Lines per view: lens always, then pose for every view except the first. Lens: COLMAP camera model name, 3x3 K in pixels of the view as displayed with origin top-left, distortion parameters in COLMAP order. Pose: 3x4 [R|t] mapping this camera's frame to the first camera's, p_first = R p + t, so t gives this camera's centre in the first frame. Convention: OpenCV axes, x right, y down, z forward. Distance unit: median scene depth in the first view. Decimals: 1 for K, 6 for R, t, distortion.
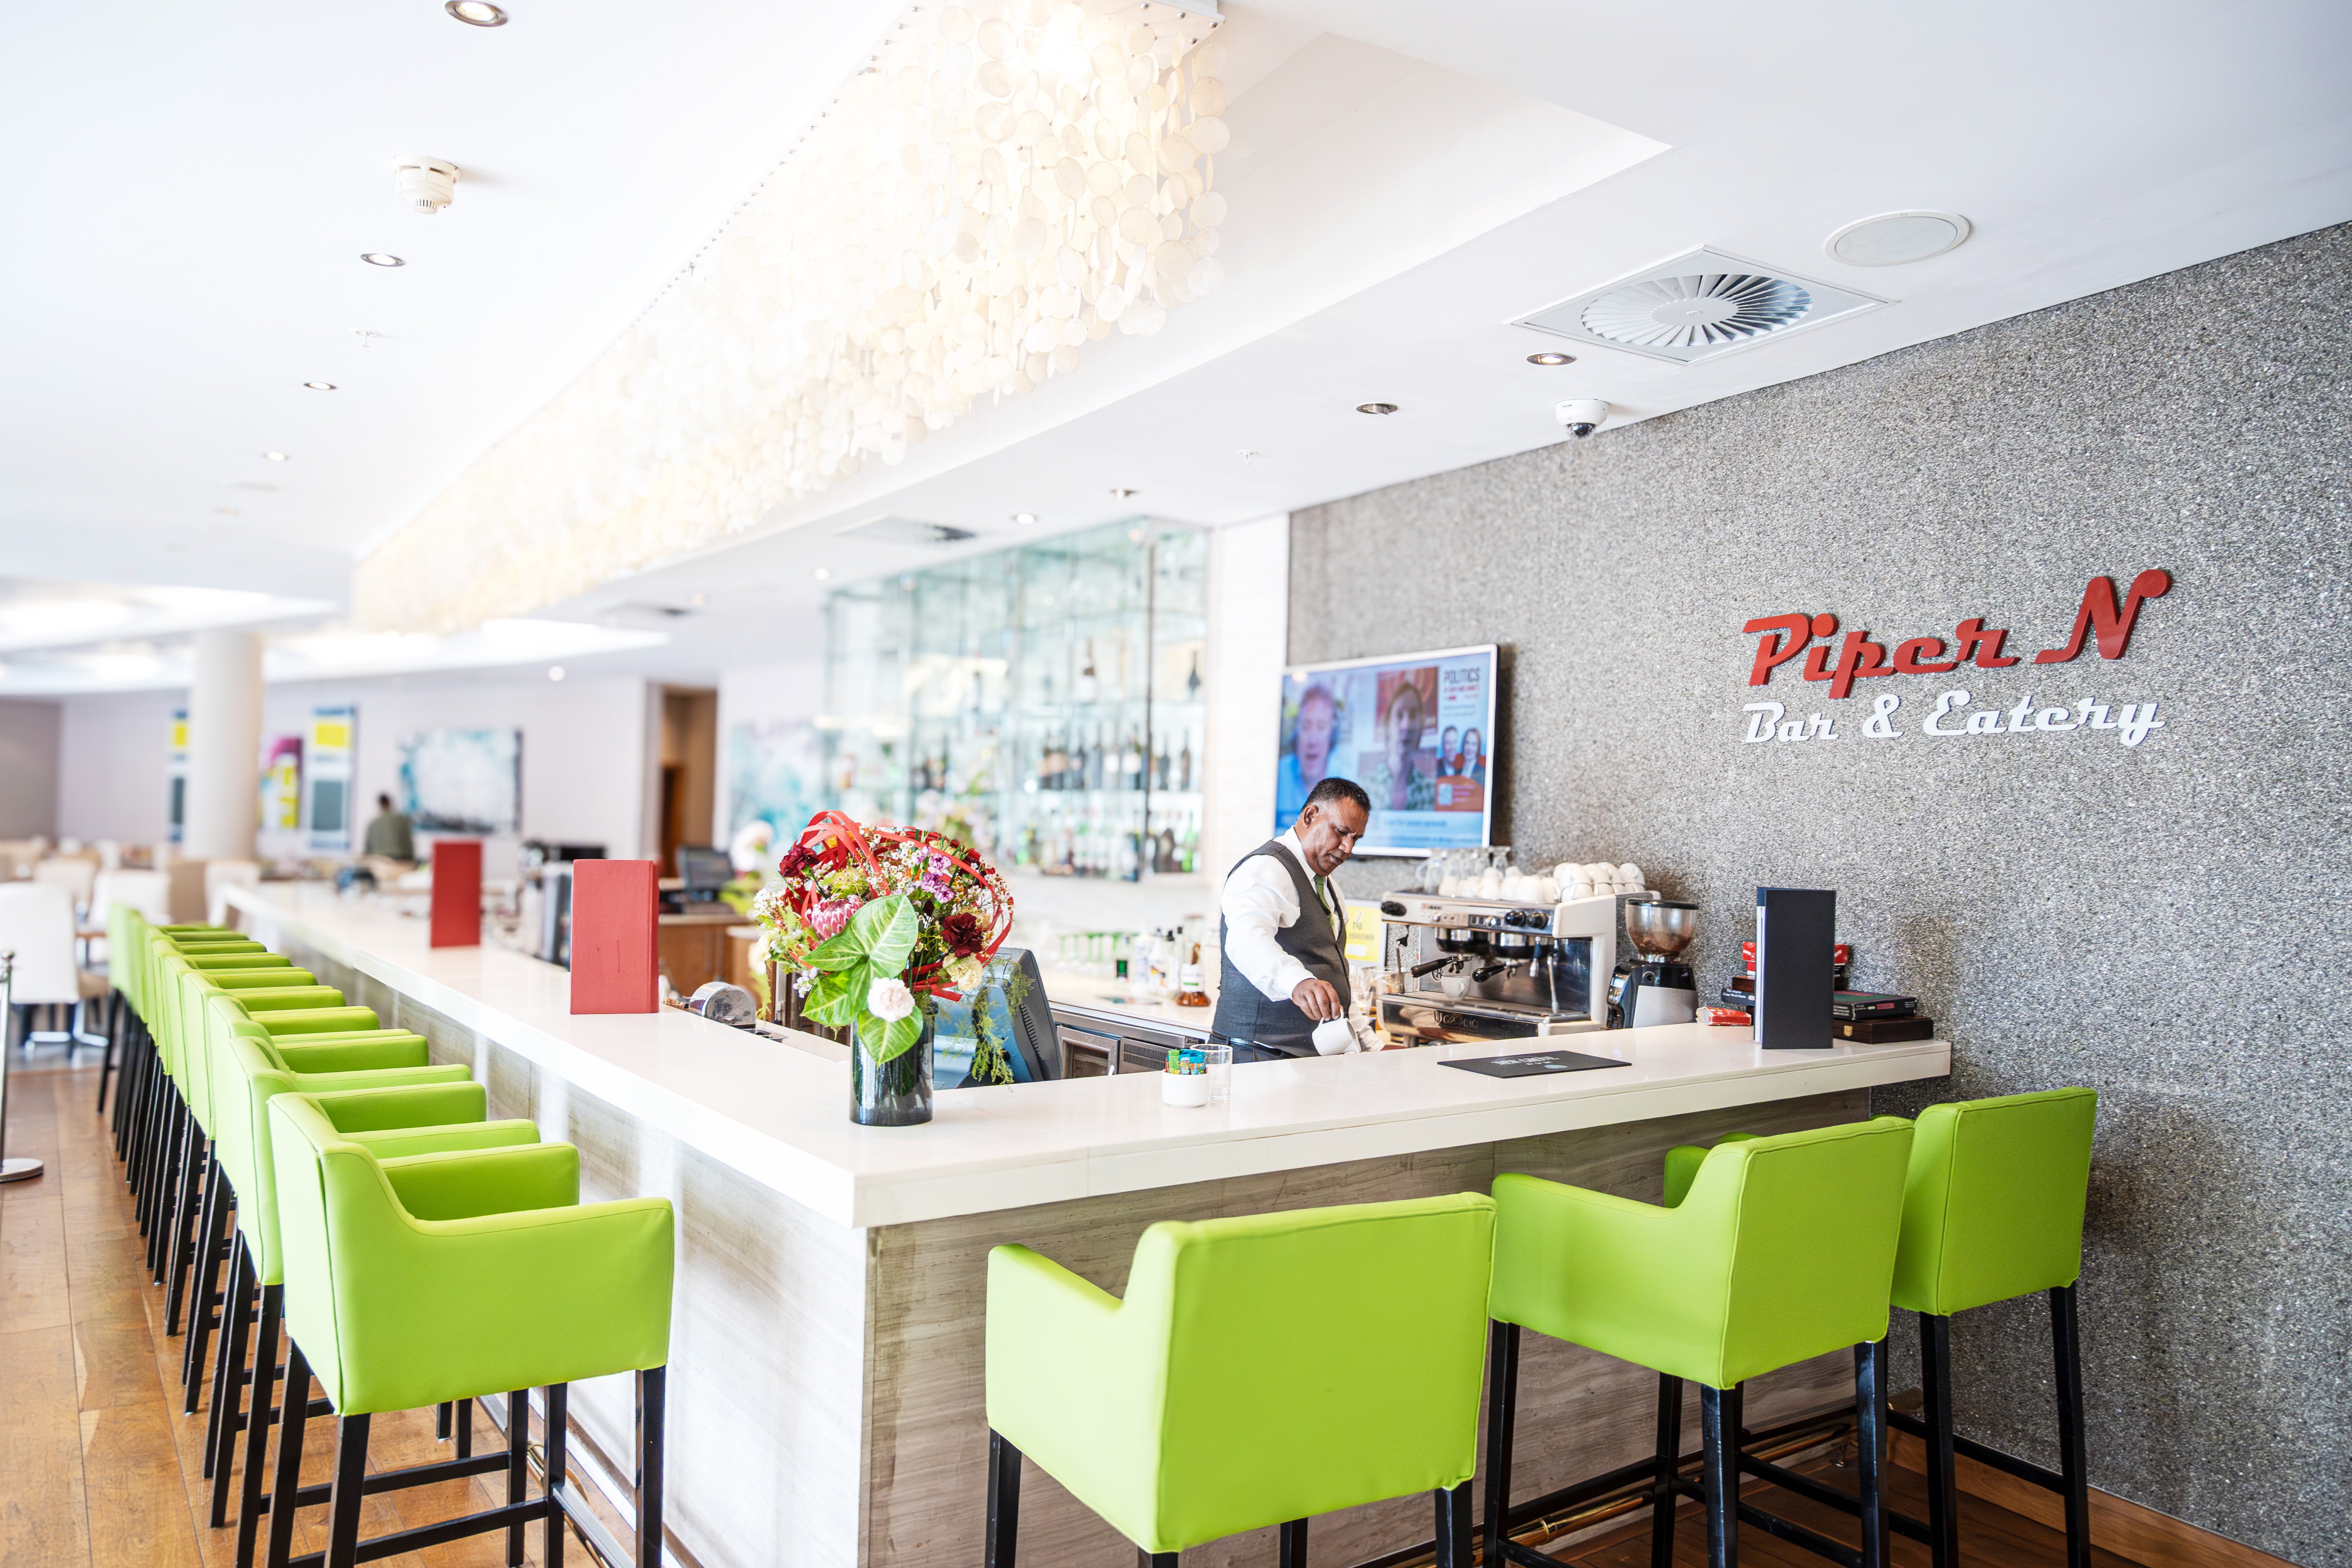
lens RADIAL K [[1599.1, 0, 1170.9], [0, 1599.1, 767.8], [0, 0, 1]] dist [-0.000189, 0.000187]
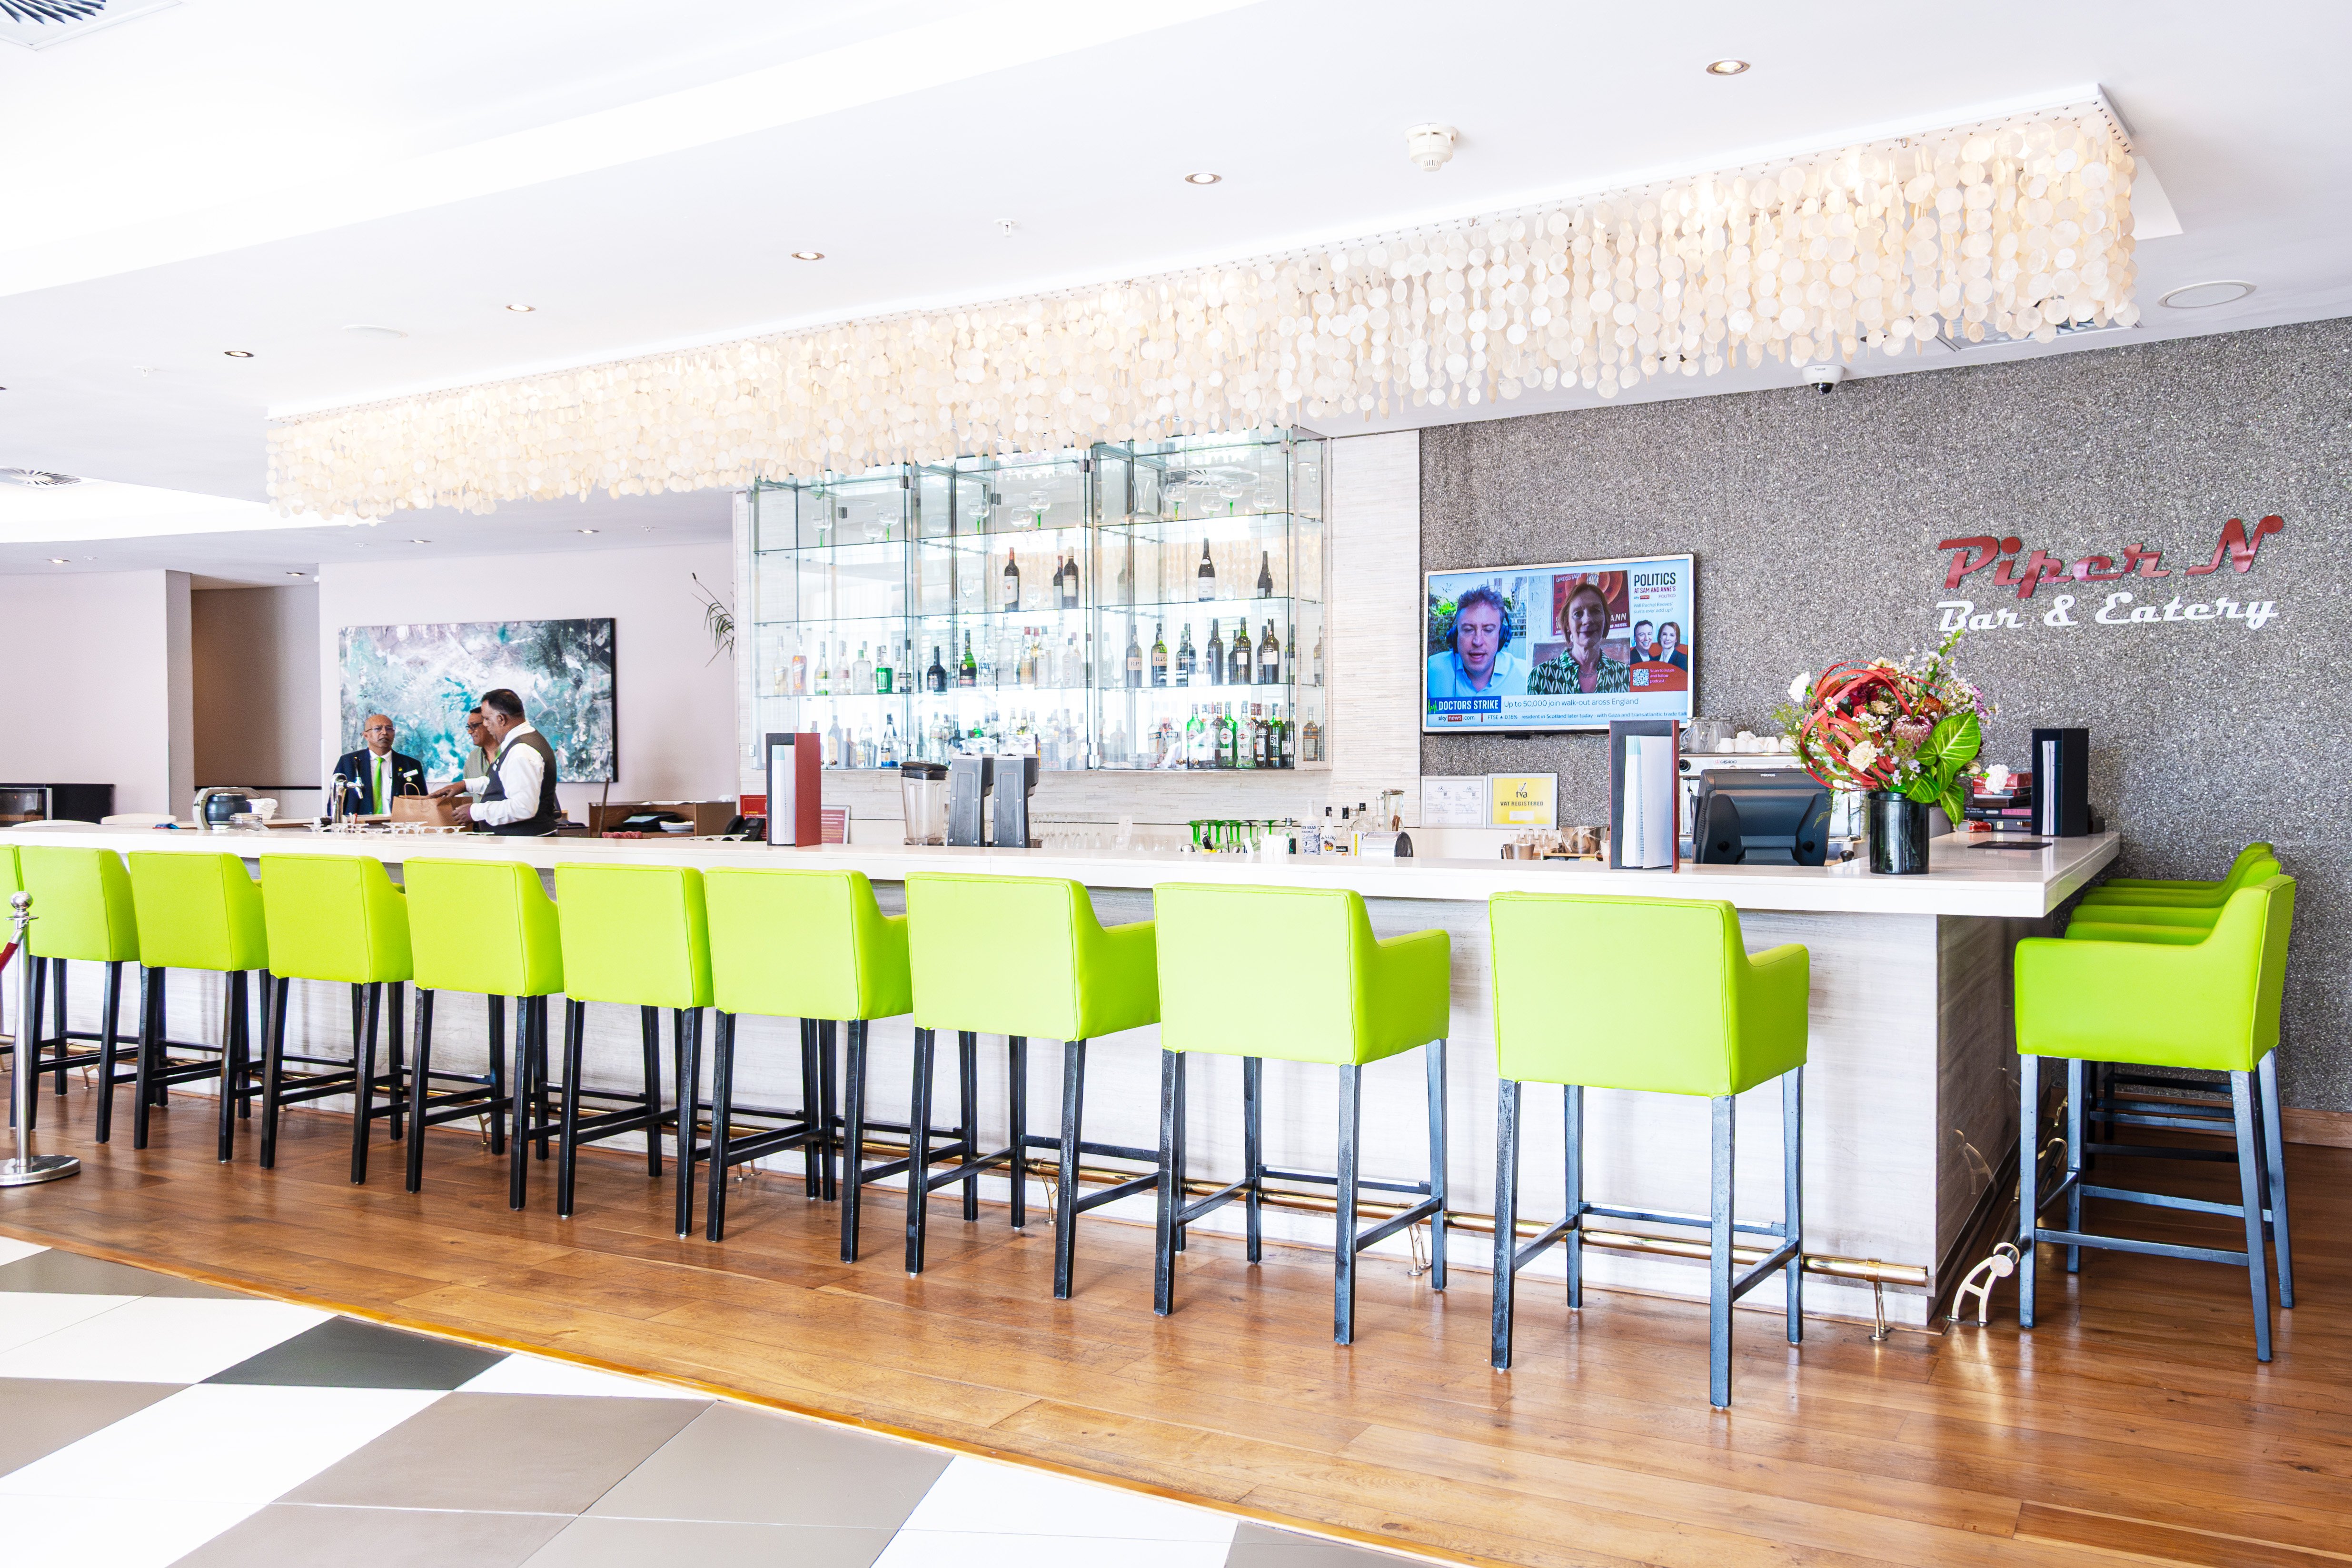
lens RADIAL K [[1894.3, 0, 1176.0], [0, 1894.3, 784.0], [0, 0, 1]] dist [-0.010254, -0.006186]
pose [[0.897382, -0.030821, 0.440177, -0.938045], [0.012163, 0.998906, 0.045147, 0.033881], [-0.441087, -0.035160, 0.896775, -0.155319]]
